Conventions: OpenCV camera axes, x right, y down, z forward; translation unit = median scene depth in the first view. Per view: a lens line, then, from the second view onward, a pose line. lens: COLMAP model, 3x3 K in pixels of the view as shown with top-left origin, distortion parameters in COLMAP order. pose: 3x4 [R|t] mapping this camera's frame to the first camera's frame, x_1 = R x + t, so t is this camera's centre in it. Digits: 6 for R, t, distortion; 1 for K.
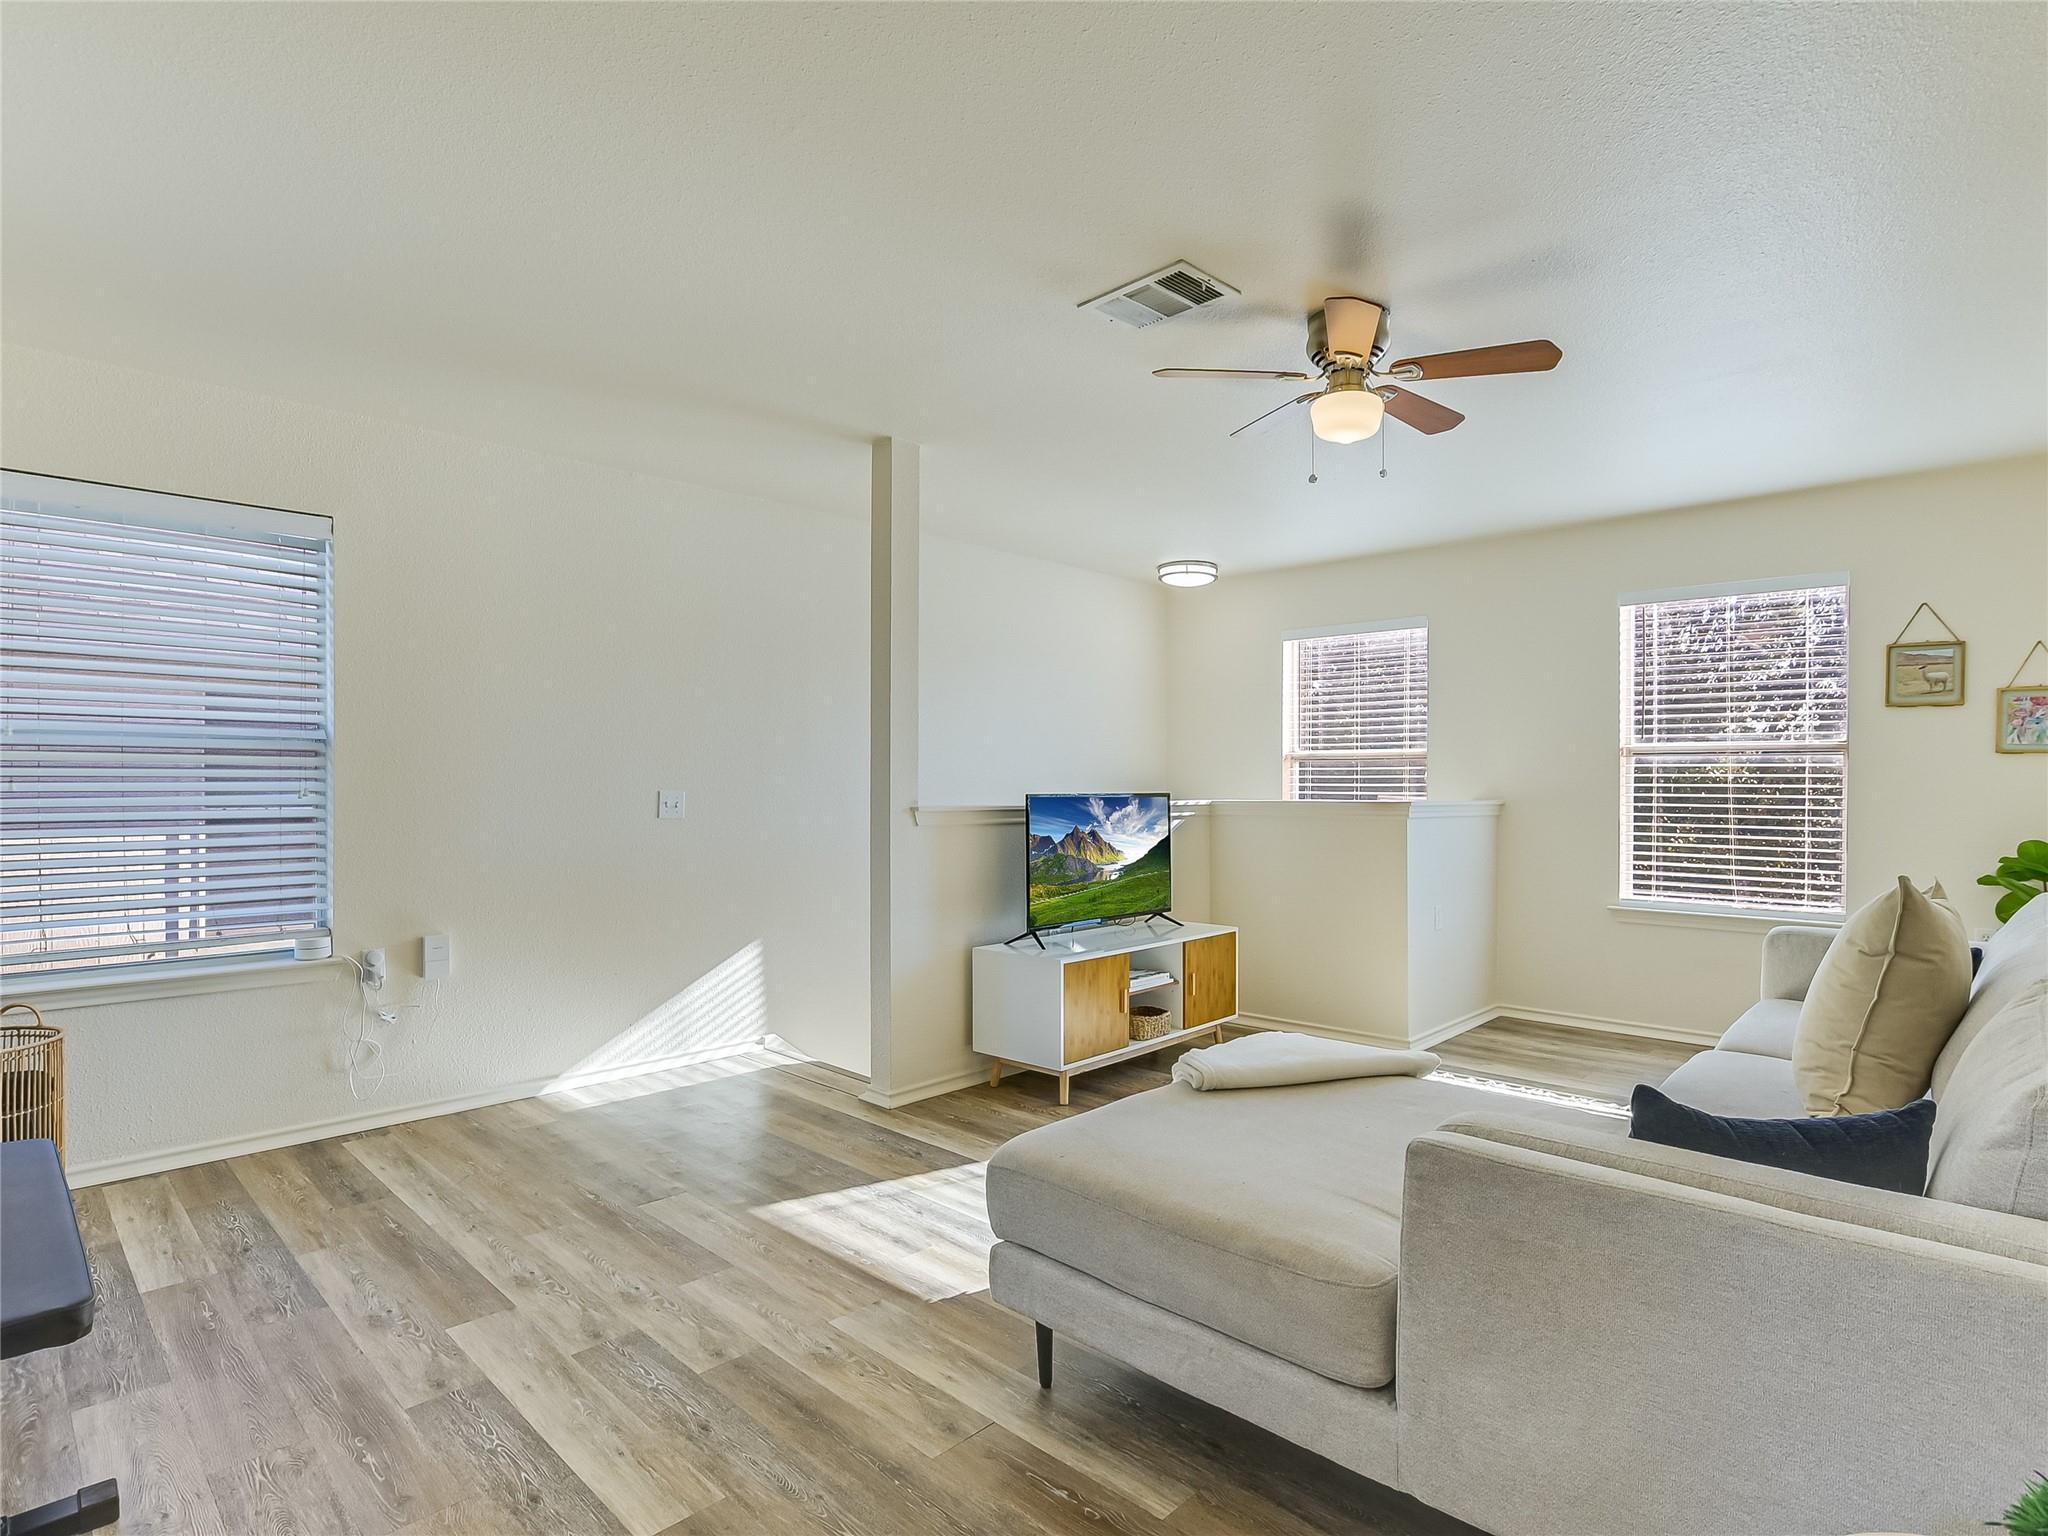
lens RADIAL K [[1032.7, 0, 1024.9], [0, 1032.7, 721.7], [0, 0, 1]] dist [-0.027465, -0.000073]
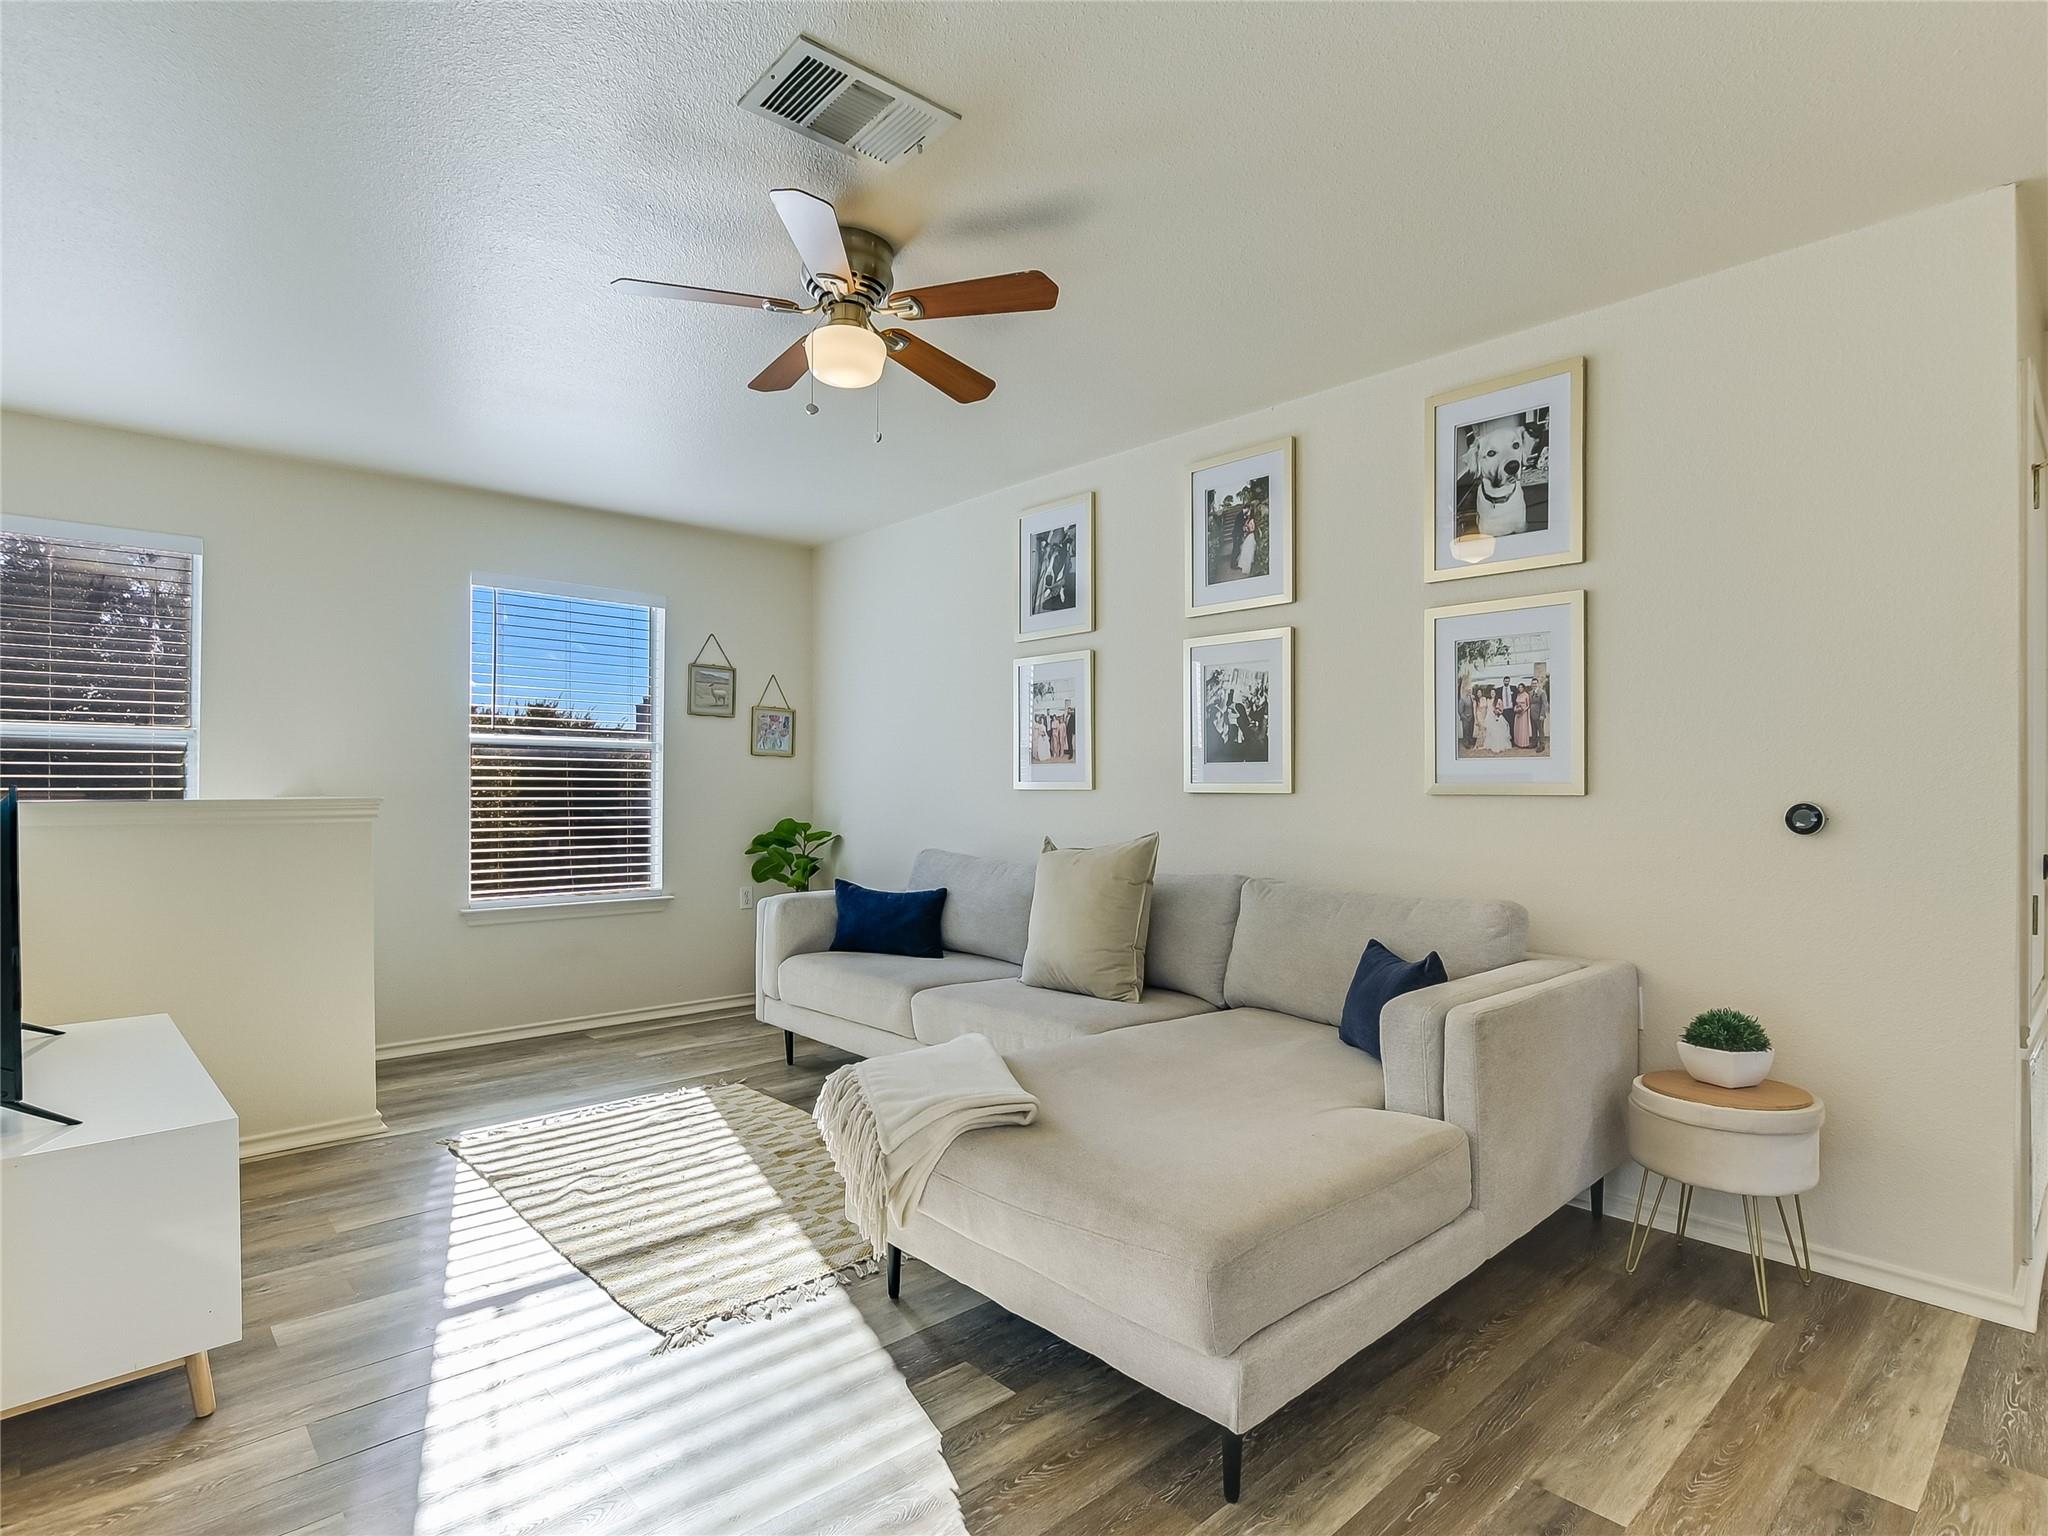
lens RADIAL K [[1058.5, 0, 1024.0], [0, 1058.5, 768.0], [0, 0, 1]] dist [-0.000729, -0.000344]
pose [[0.071987, 0.013581, 0.997313, -0.388881], [-0.064064, 0.997906, -0.008965, 0.035566], [-0.995346, -0.063247, 0.072706, 0.516508]]
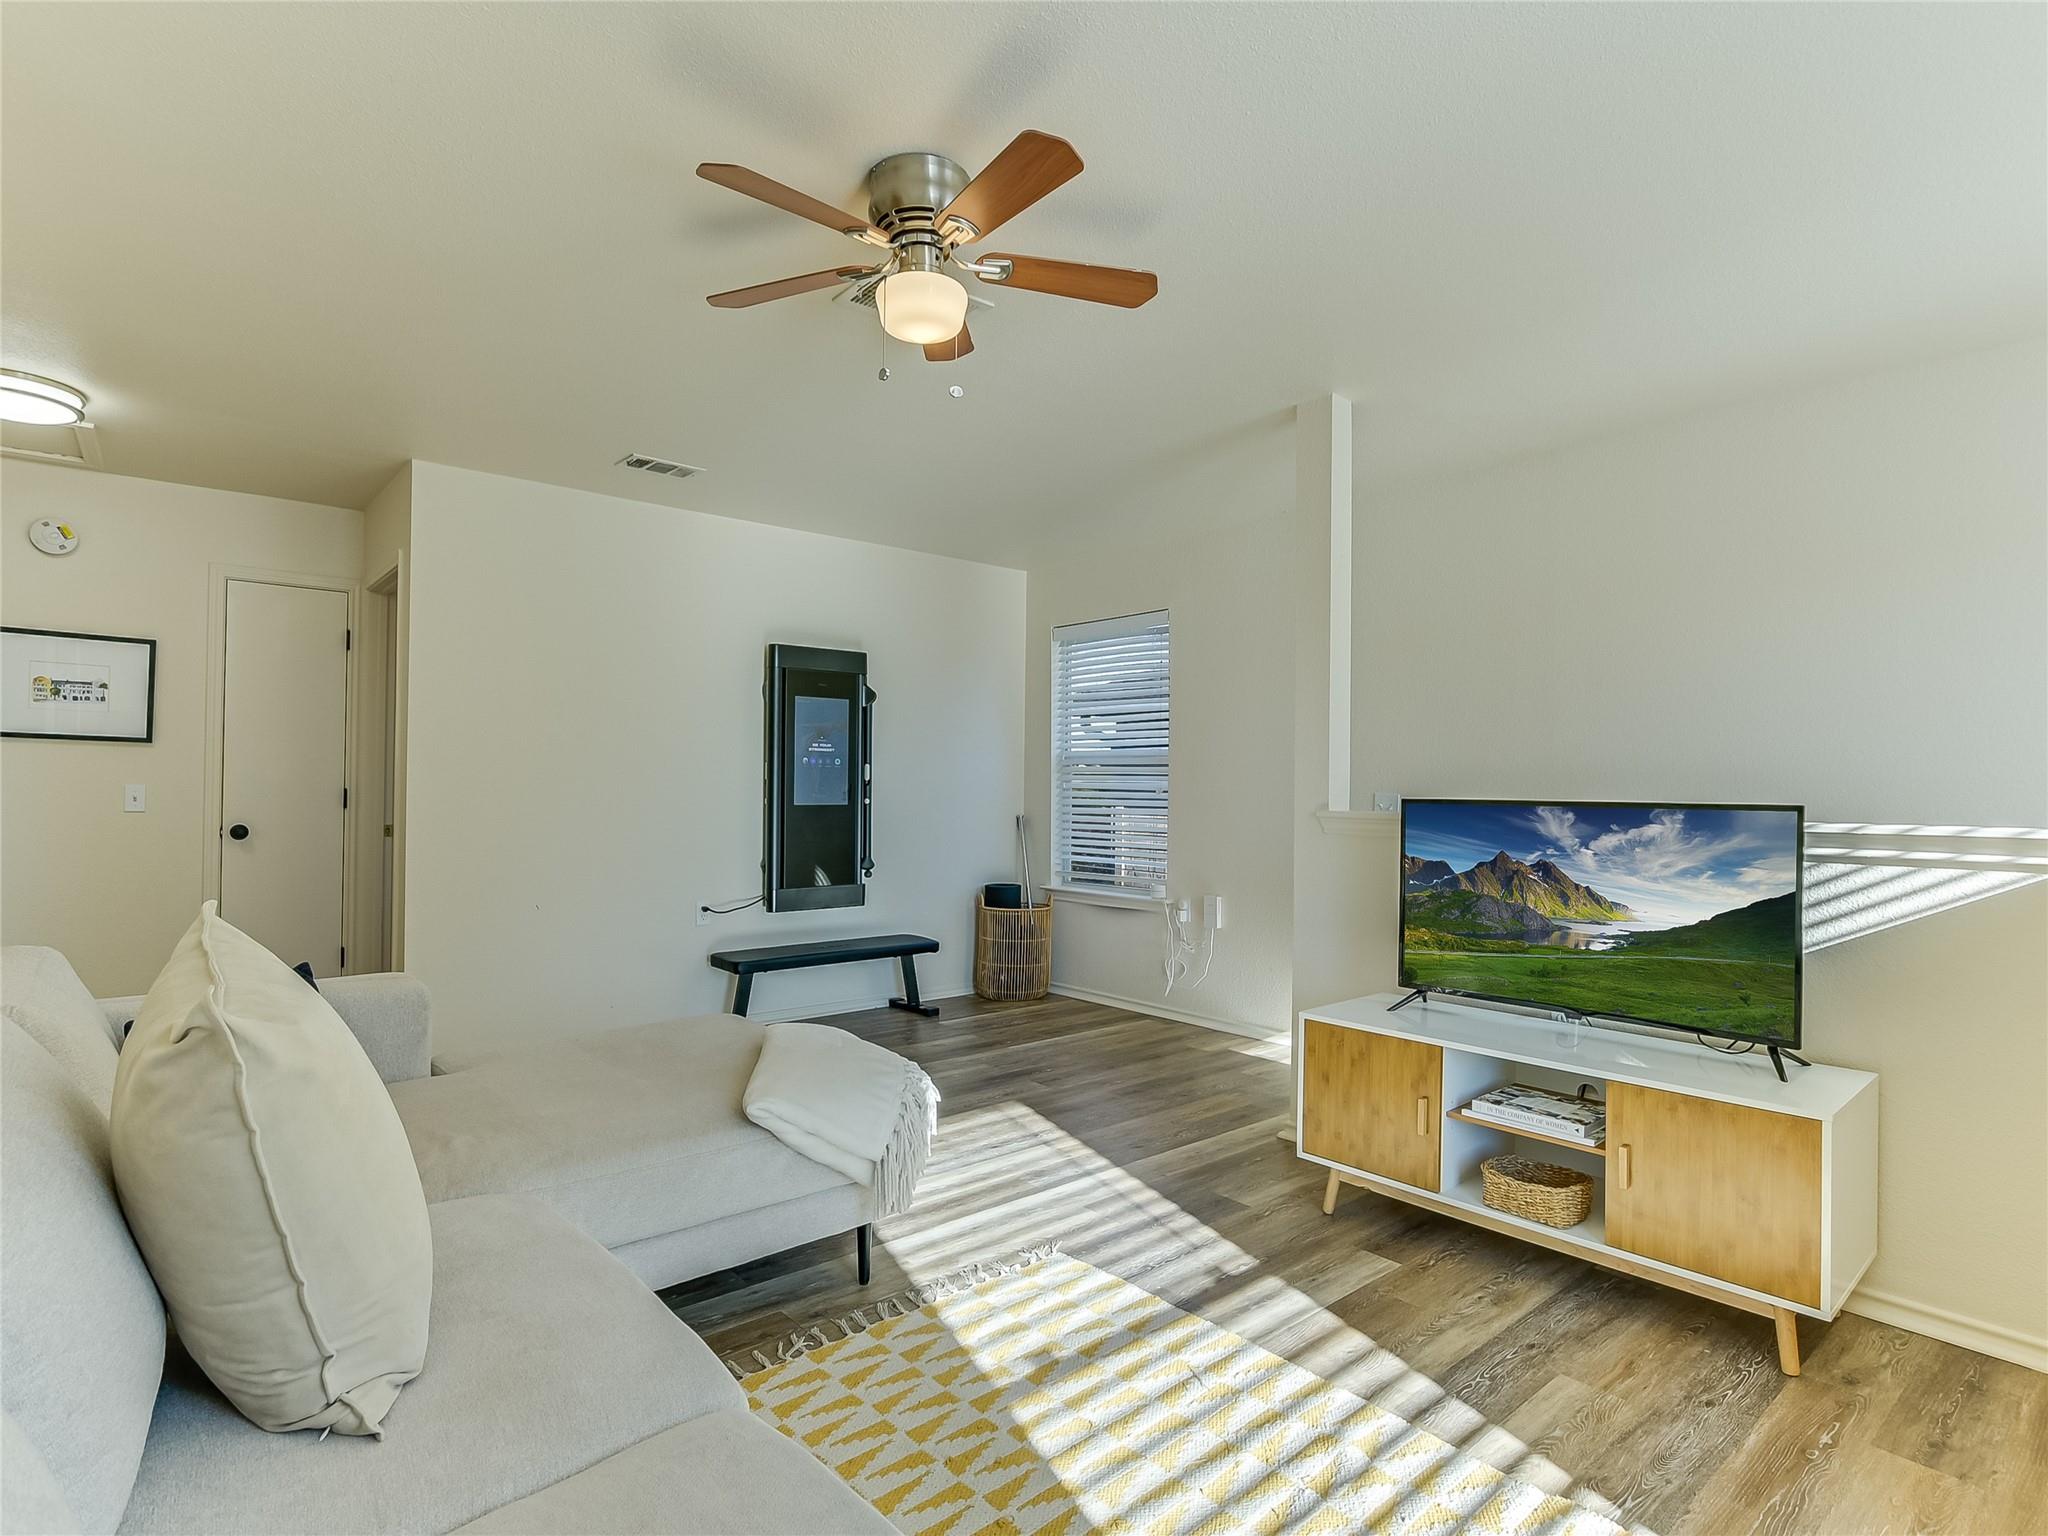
lens RADIAL K [[1058.5, 0, 1024.0], [0, 1058.5, 768.0], [0, 0, 1]] dist [-0.000729, -0.000344]
pose [[-0.106339, -0.016190, -0.994198, 0.733704], [0.066317, 0.997526, -0.023337, 0.044587], [0.992116, -0.068414, -0.105003, 0.774187]]
